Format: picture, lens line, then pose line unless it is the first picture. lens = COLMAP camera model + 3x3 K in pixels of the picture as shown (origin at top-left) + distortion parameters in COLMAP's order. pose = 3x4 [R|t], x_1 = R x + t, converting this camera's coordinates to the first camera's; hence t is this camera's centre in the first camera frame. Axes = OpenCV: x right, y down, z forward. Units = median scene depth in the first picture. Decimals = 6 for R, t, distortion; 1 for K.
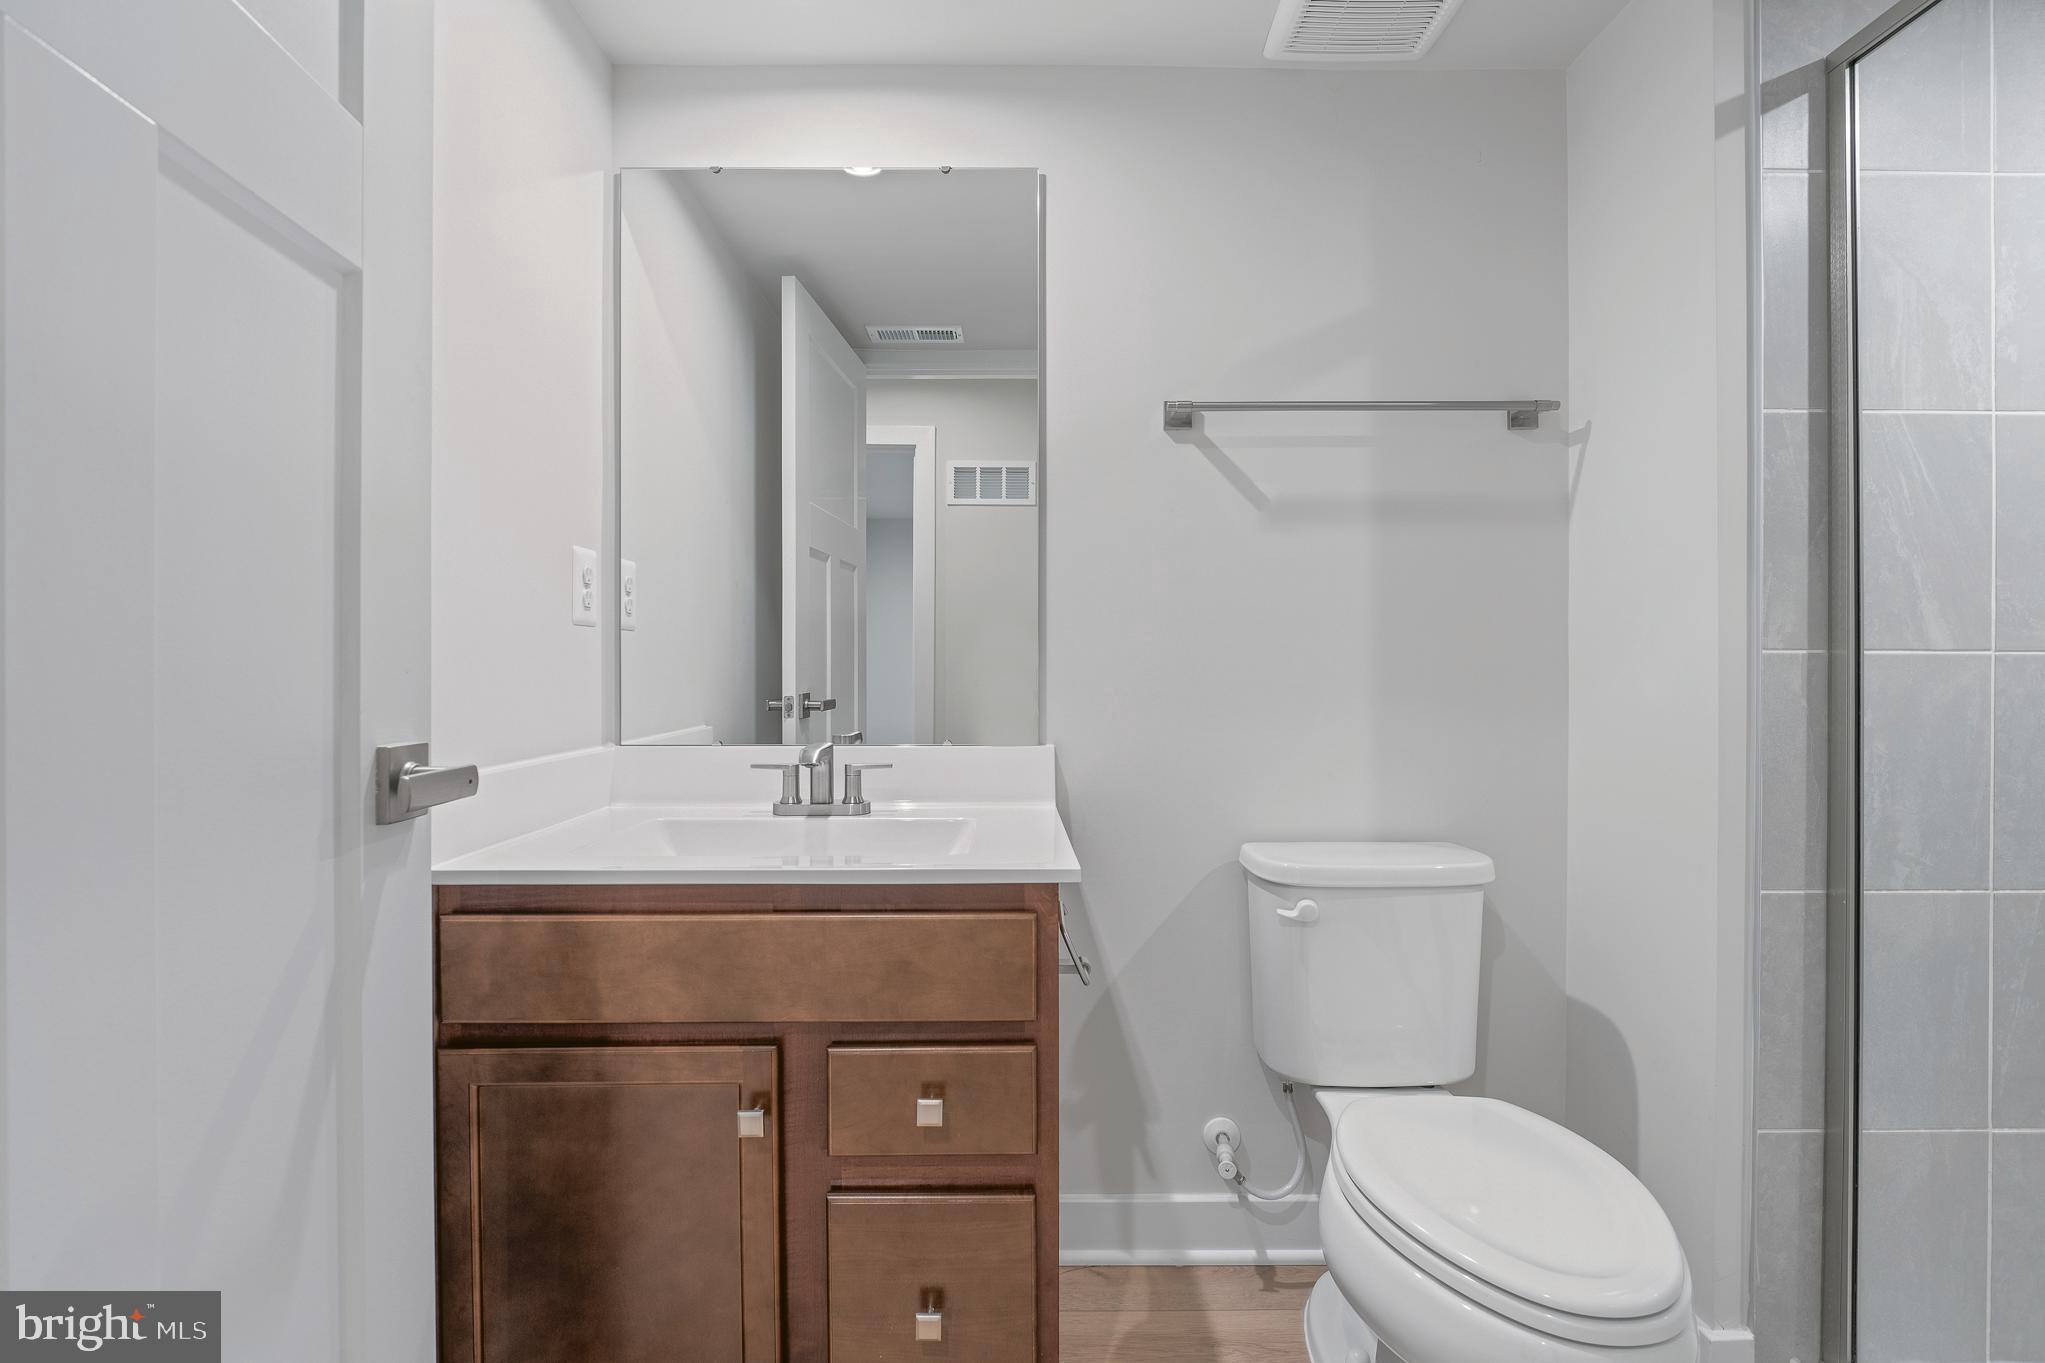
lens RADIAL K [[963.1, 0, 1005.2], [0, 963.1, 670.3], [0, 0, 1]] dist [-0.003557, -0.004949]
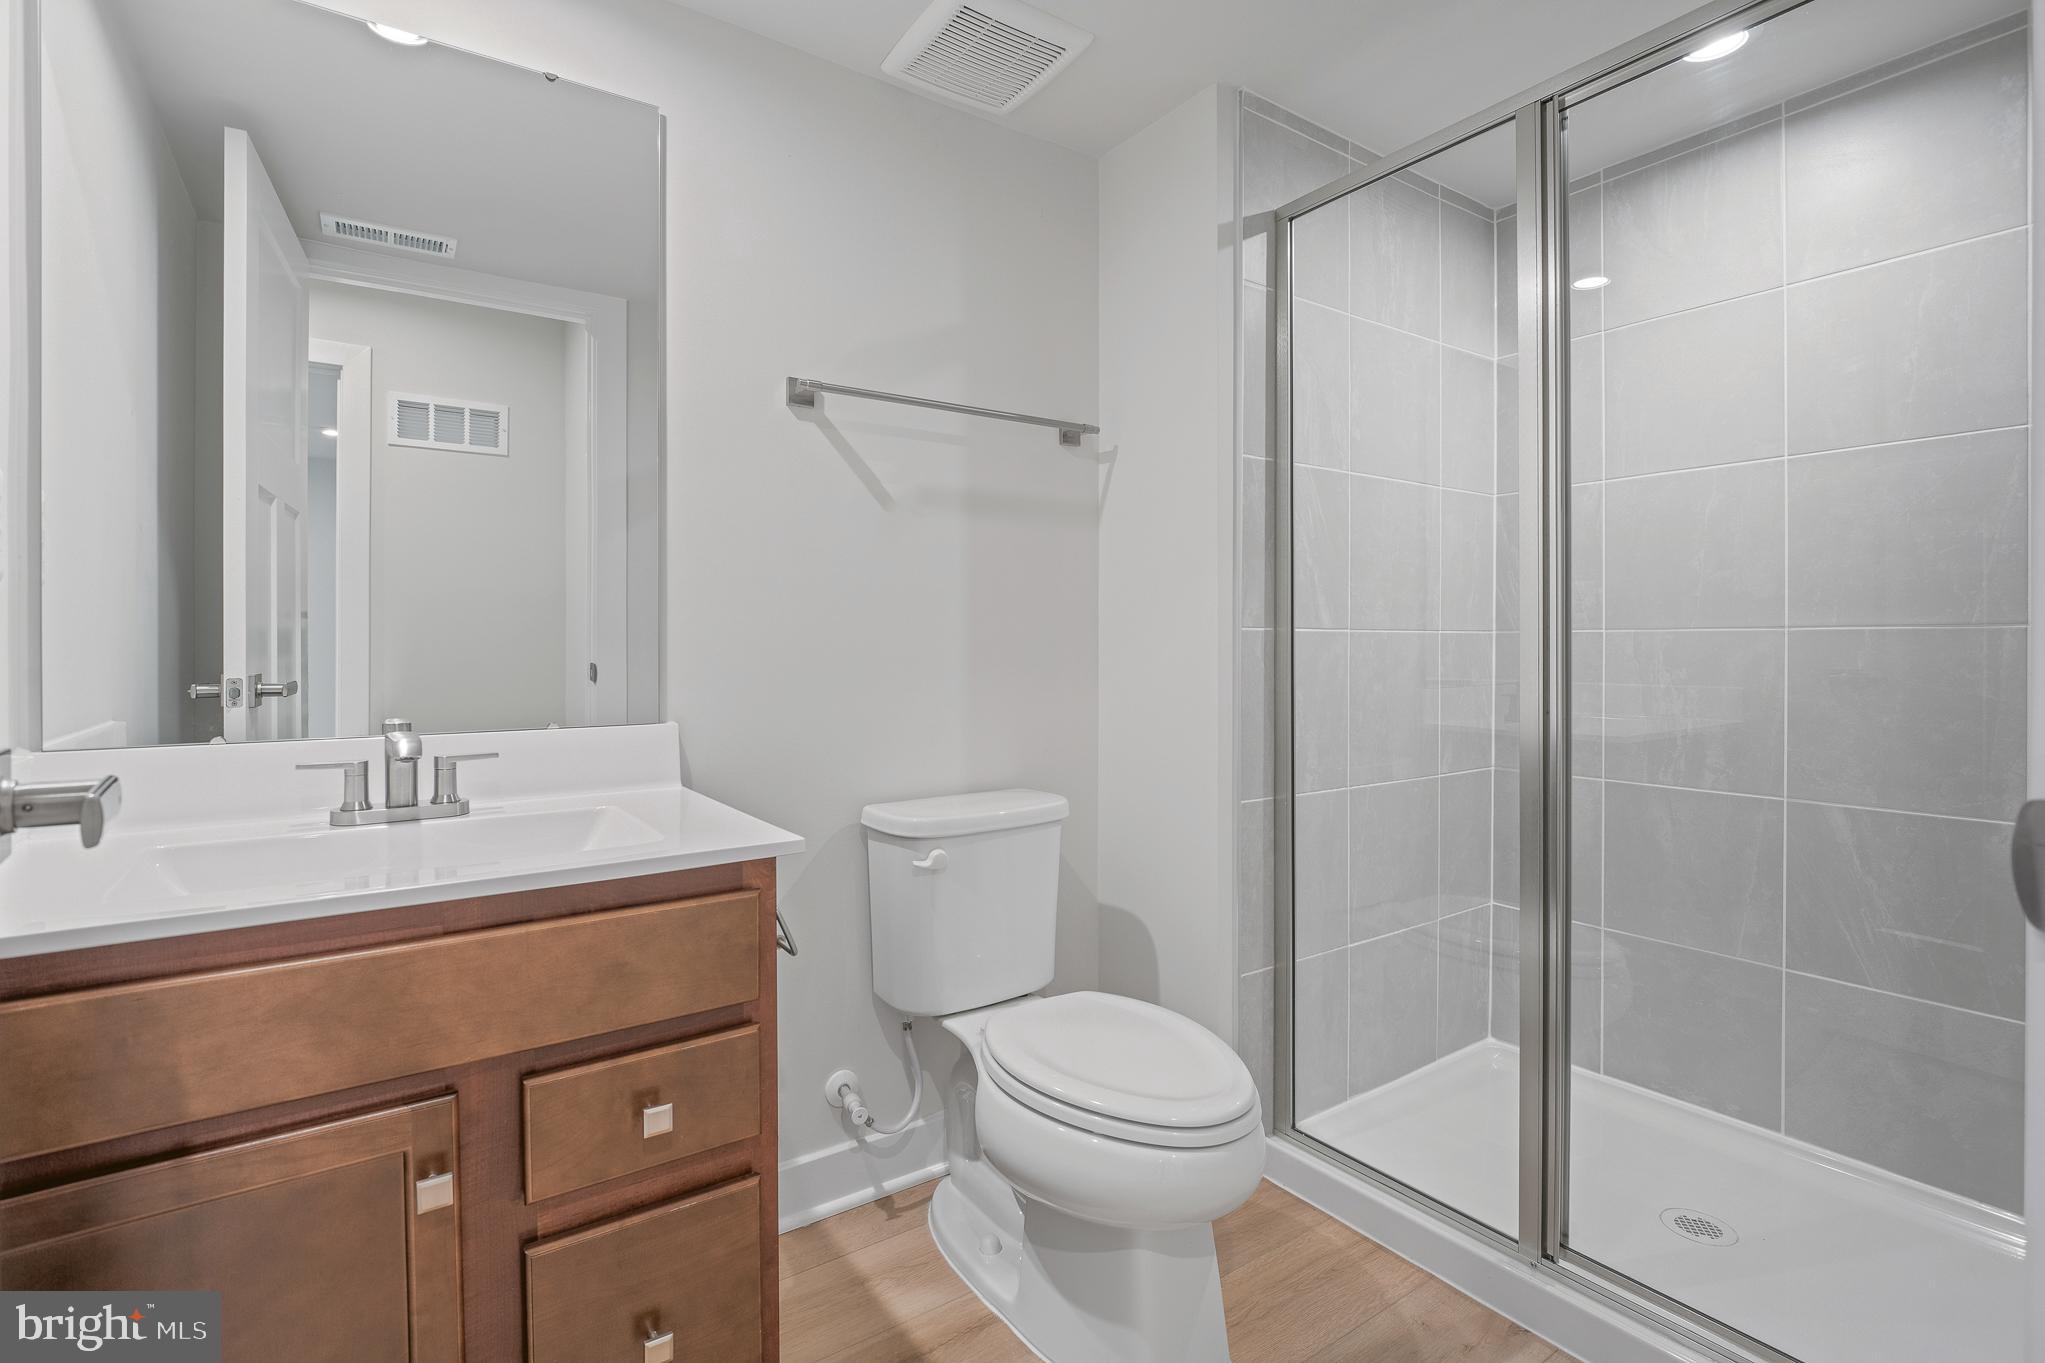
lens RADIAL K [[963.1, 0, 1033.2], [0, 963.1, 648.1], [0, 0, 1]] dist [-0.003557, -0.004949]
pose [[0.821838, -0.003892, 0.569708, -0.221724], [0.002079, 0.999990, 0.003831, 0.002059], [-0.569717, -0.001964, 0.821839, 0.025200]]
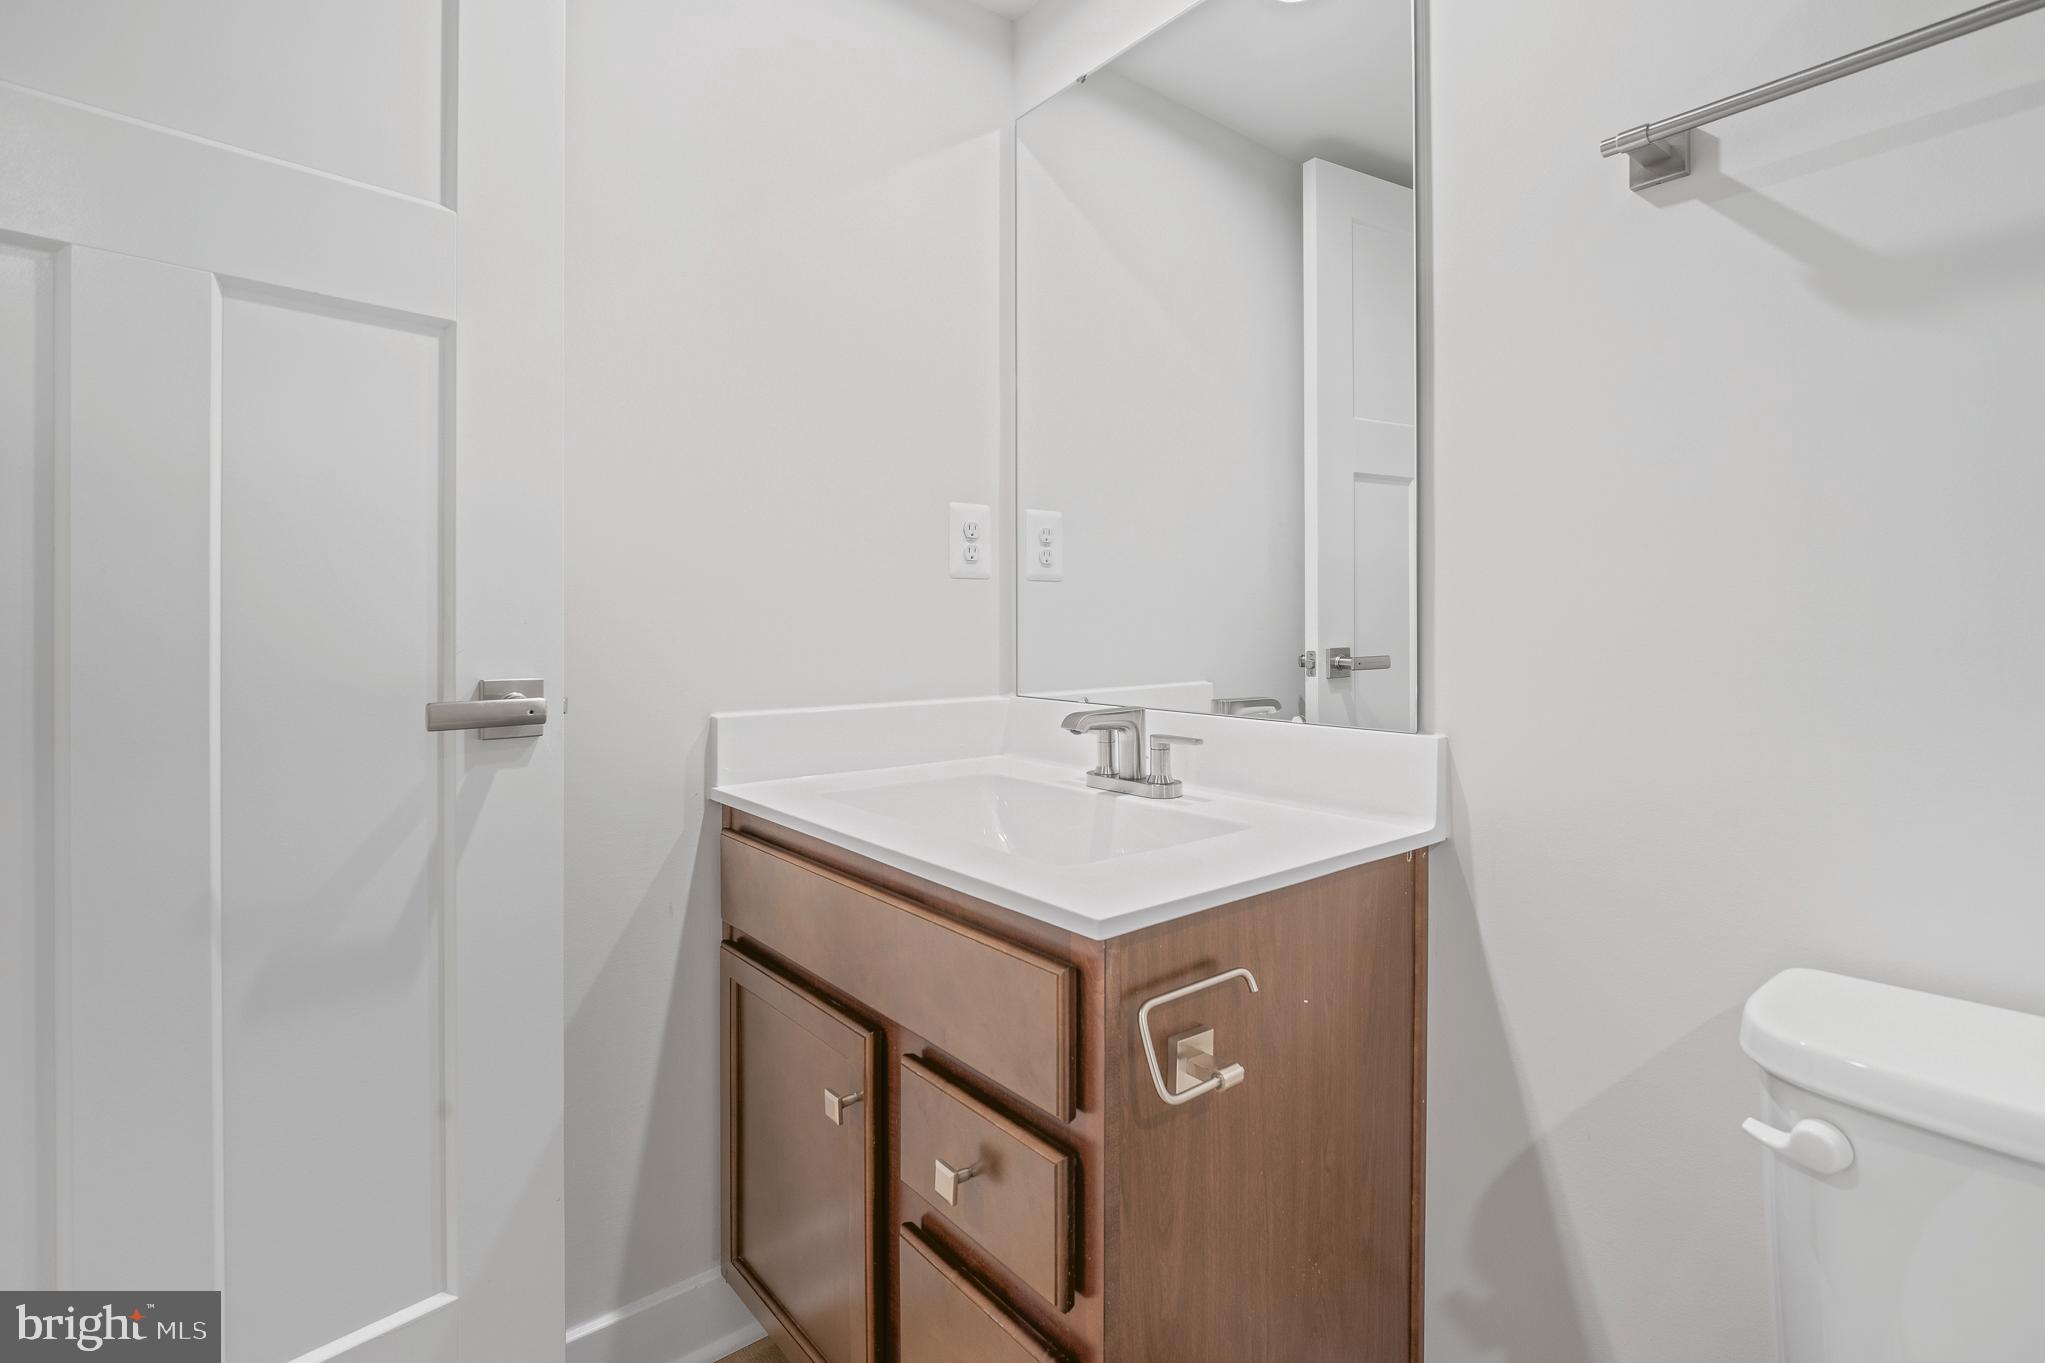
lens RADIAL K [[963.1, 0, 995.5], [0, 963.1, 611.2], [0, 0, 1]] dist [-0.003557, -0.004949]
pose [[0.607619, -0.011101, -0.794151, 0.426110], [0.003181, 0.999928, -0.011543, 0.001137], [0.794222, 0.004487, 0.607611, 0.406234]]
